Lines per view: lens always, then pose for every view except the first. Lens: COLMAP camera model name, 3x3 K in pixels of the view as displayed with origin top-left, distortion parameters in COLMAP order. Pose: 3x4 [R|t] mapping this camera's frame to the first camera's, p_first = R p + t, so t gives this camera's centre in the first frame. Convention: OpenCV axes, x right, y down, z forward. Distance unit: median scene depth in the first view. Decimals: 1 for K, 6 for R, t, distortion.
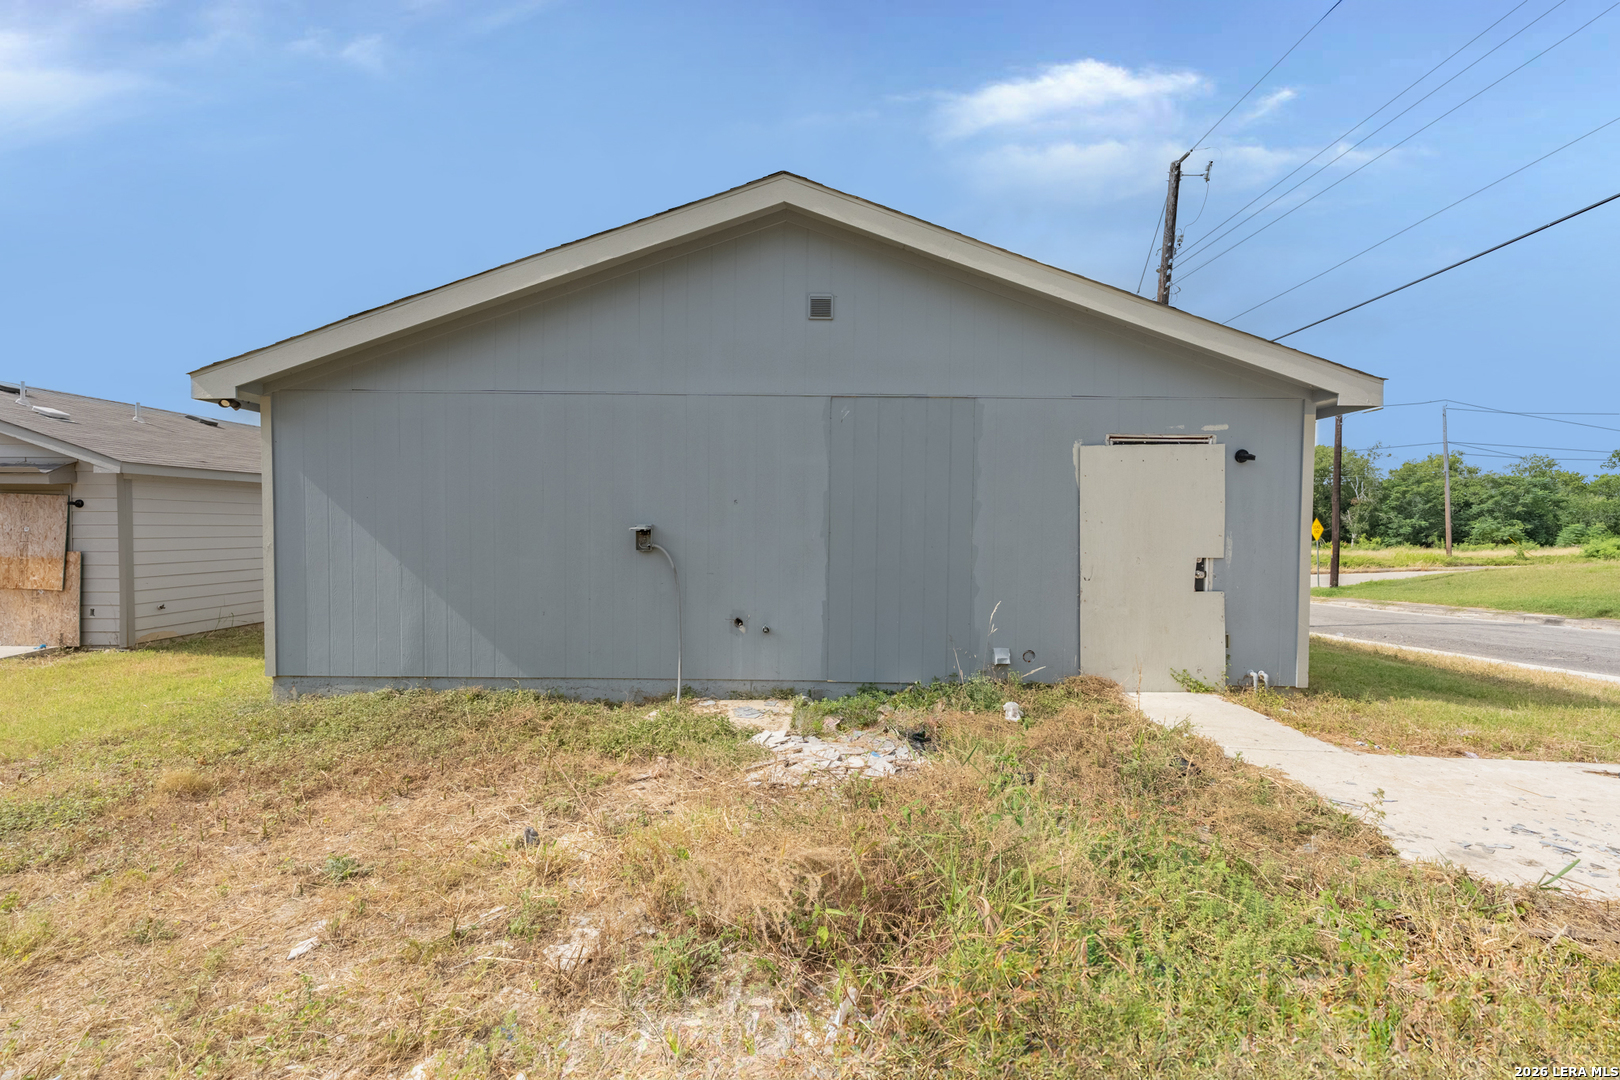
lens RADIAL K [[634.6, 0, 809.7], [0, 634.6, 535.1], [0, 0, 1]] dist [0.000300, -0.000003]
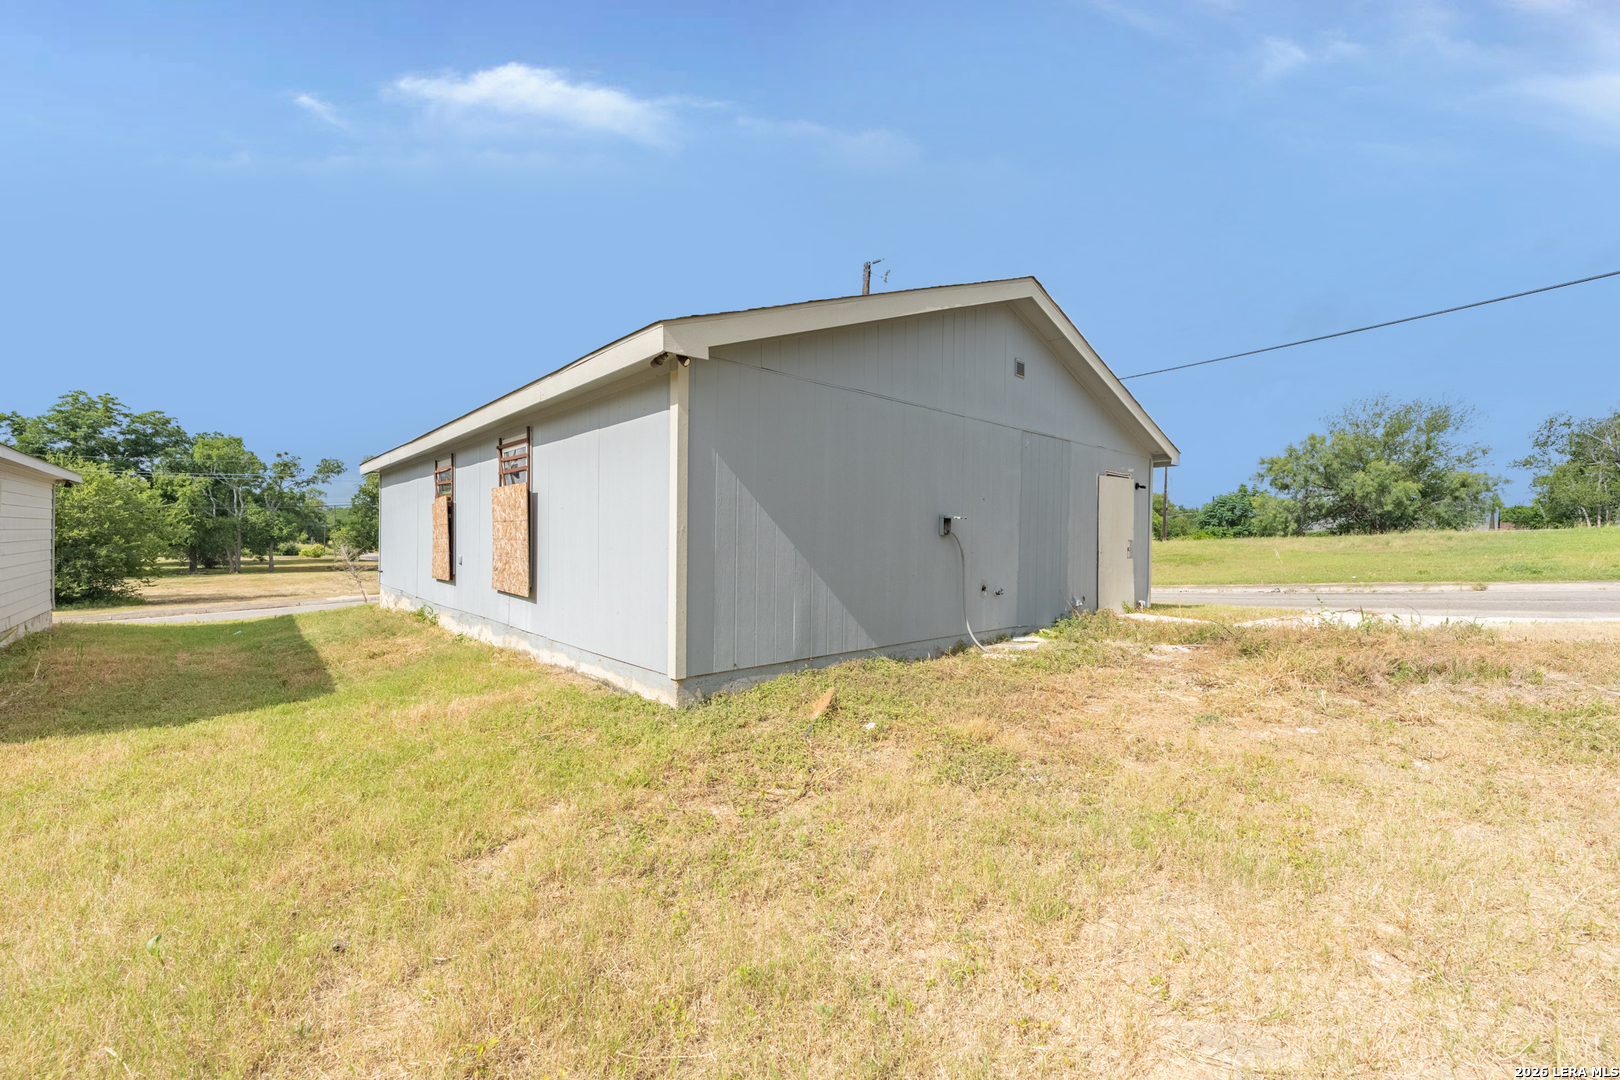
lens RADIAL K [[634.6, 0, 809.7], [0, 634.6, 535.1], [0, 0, 1]] dist [0.000300, -0.000003]
pose [[0.752199, 0.002994, 0.658929, -1.291416], [0.010884, 0.999797, -0.016967, 0.042334], [-0.658846, 0.019935, 0.752014, 0.227893]]
